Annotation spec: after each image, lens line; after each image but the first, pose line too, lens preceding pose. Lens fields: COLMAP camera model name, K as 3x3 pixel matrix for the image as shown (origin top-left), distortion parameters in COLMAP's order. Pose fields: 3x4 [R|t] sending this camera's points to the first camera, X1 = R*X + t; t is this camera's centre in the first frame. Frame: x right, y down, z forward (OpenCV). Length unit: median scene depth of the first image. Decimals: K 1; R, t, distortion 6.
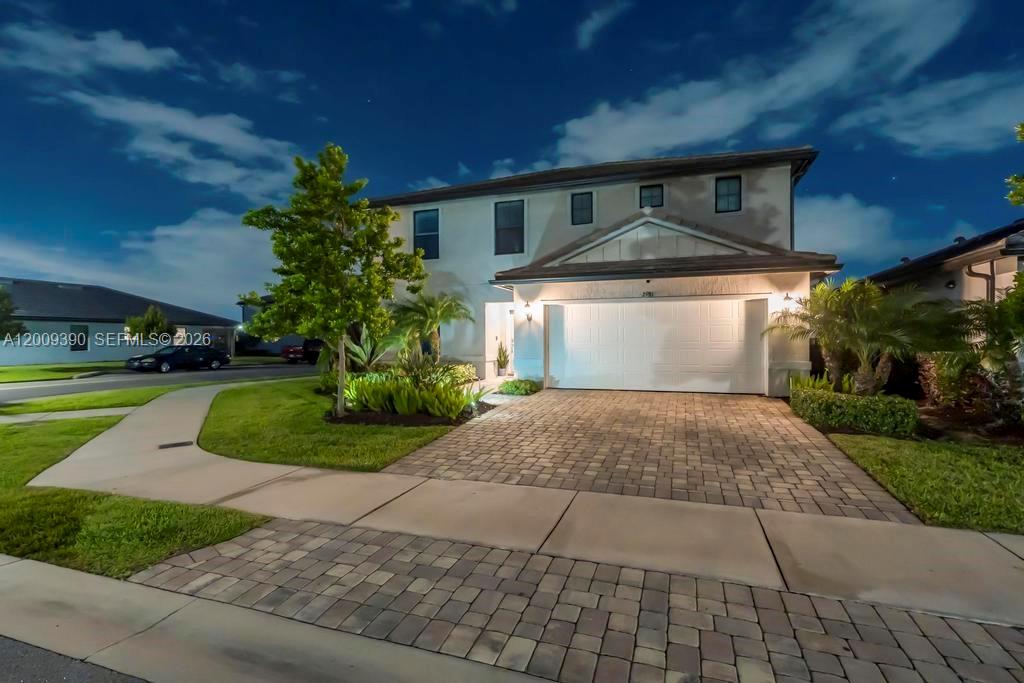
lens RADIAL K [[453.5, 0, 528.6], [0, 453.5, 337.6], [0, 0, 1]] dist [0.009211, 0.001767]
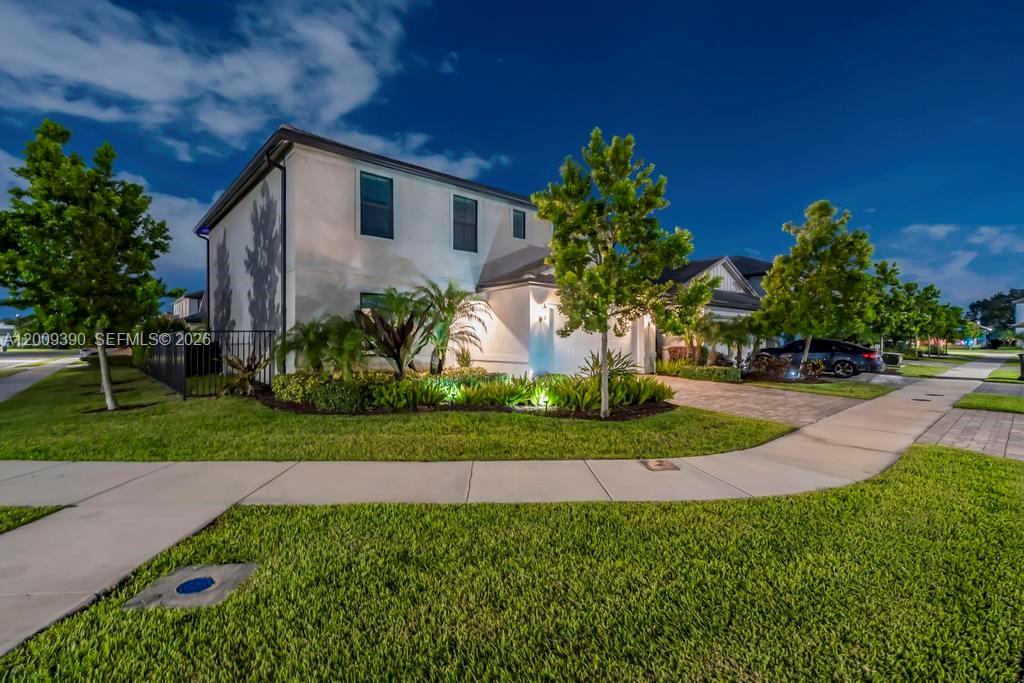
lens RADIAL K [[453.5, 0, 515.1], [0, 453.5, 342.8], [0, 0, 1]] dist [0.009211, 0.001767]
pose [[0.493101, -0.006097, 0.869950, -1.198667], [-0.014542, 0.999778, 0.015249, -0.000890], [-0.869850, -0.020171, 0.492903, 0.578433]]
